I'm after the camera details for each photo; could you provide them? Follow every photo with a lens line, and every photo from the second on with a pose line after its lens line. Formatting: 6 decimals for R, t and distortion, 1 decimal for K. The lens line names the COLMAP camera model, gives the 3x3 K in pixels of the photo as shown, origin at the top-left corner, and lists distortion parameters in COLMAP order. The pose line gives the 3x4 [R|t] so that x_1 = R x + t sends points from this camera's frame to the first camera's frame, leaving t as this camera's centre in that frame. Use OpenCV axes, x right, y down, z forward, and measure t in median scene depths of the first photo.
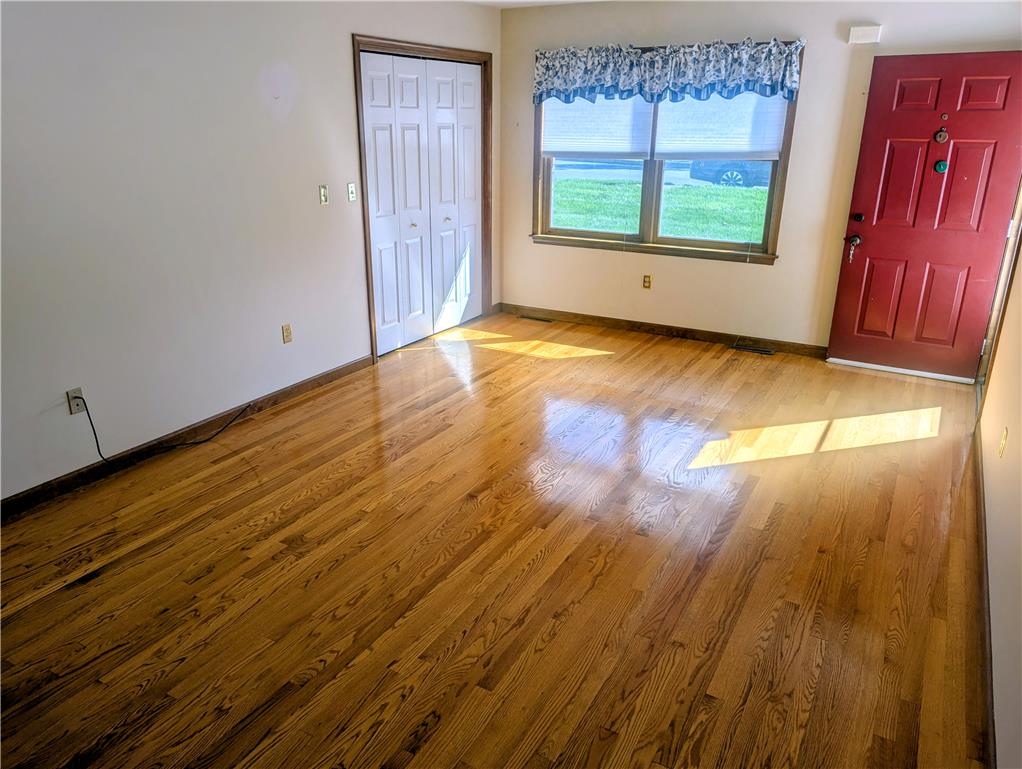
lens RADIAL K [[744.4, 0, 506.8], [0, 744.4, 378.8], [0, 0, 1]] dist [0.089734, -0.093125]
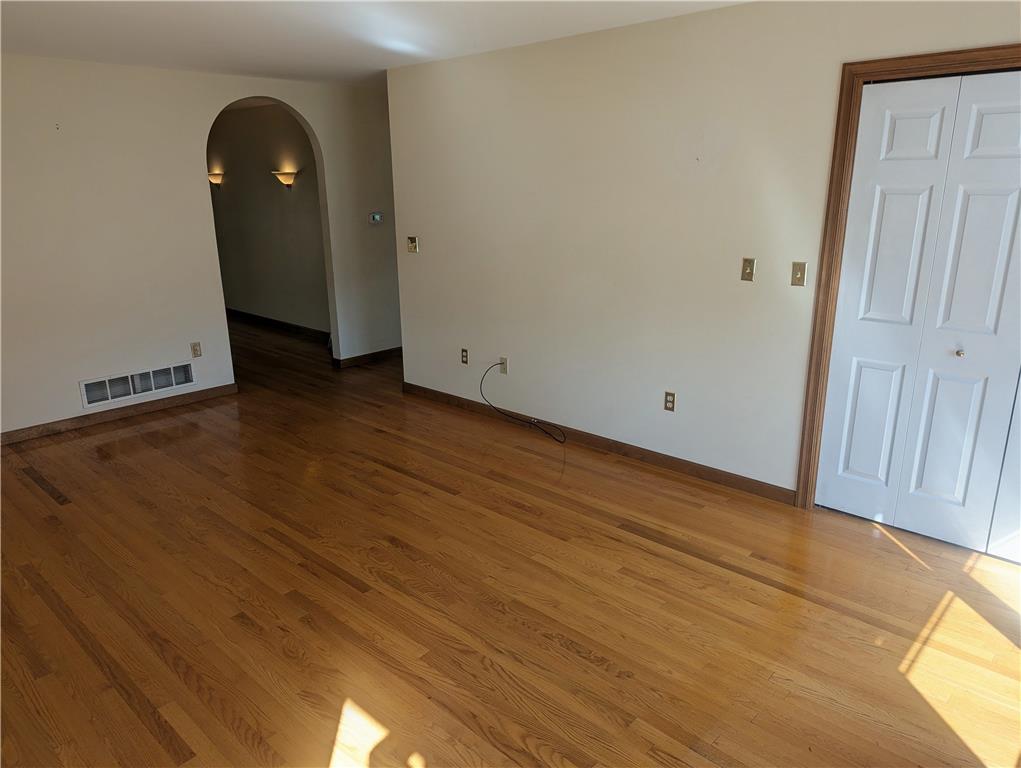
lens RADIAL K [[723.5, 0, 502.2], [0, 723.5, 379.5], [0, 0, 1]] dist [0.084259, -0.100469]
pose [[-0.240461, 0.252956, -0.937119, 0.516716], [-0.312820, 0.893740, 0.321515, -0.264451], [0.918870, 0.370461, -0.135780, 0.773022]]
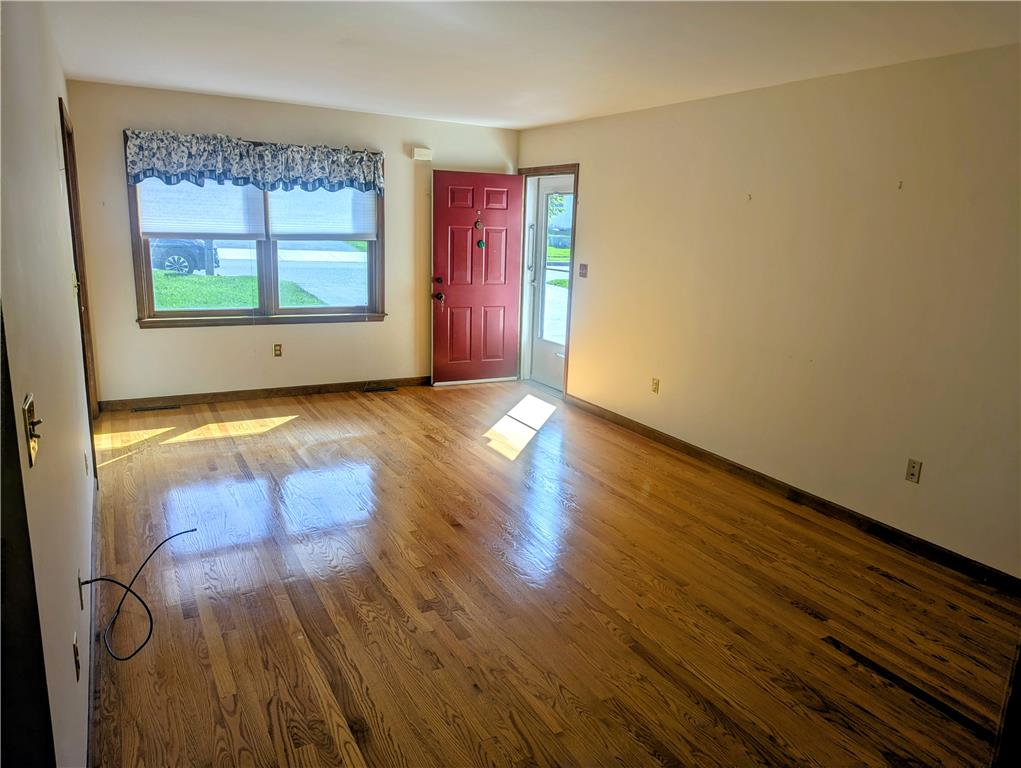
lens RADIAL K [[715.6, 0, 510.5], [0, 715.6, 384.0], [0, 0, 1]] dist [0.011282, 0.001454]
pose [[0.515177, -0.176008, 0.838817, -0.566730], [0.249443, 0.967112, 0.049727, -0.054914], [-0.819982, 0.183619, 0.542138, 0.189881]]
